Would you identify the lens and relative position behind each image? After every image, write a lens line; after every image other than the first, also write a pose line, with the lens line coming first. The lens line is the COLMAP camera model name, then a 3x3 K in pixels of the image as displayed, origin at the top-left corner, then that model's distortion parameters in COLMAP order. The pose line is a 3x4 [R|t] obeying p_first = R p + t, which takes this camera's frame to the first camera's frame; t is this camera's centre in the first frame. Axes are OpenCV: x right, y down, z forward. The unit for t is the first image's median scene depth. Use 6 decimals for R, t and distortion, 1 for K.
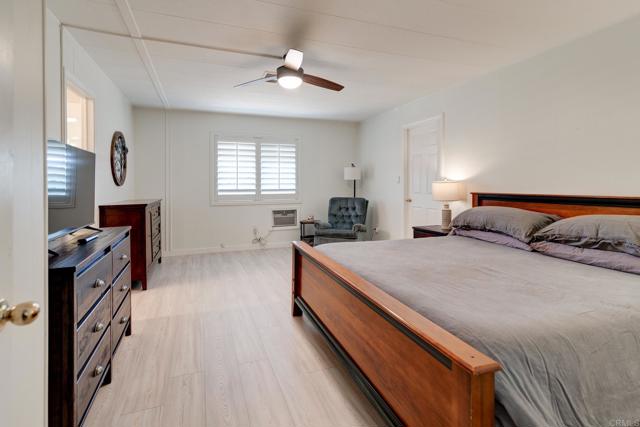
lens RADIAL K [[310.9, 0, 319.6], [0, 310.9, 196.5], [0, 0, 1]] dist [0.013938, -0.000289]
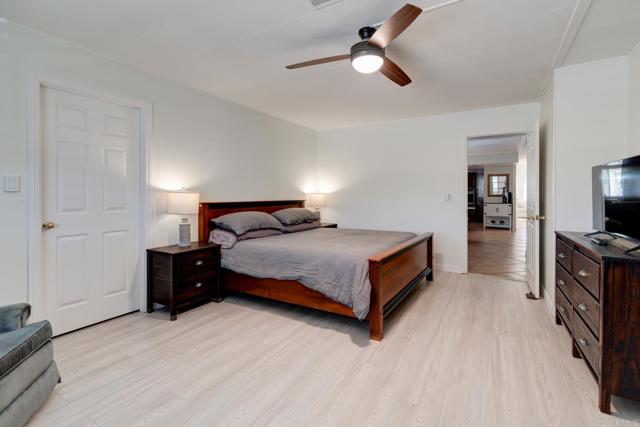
lens RADIAL K [[310.9, 0, 319.6], [0, 310.9, 196.5], [0, 0, 1]] dist [0.013938, -0.000289]
pose [[-0.631600, 0.002732, 0.775290, -0.735321], [0.033650, 0.999148, 0.023893, -0.061845], [-0.774564, 0.041179, -0.631154, 1.851200]]
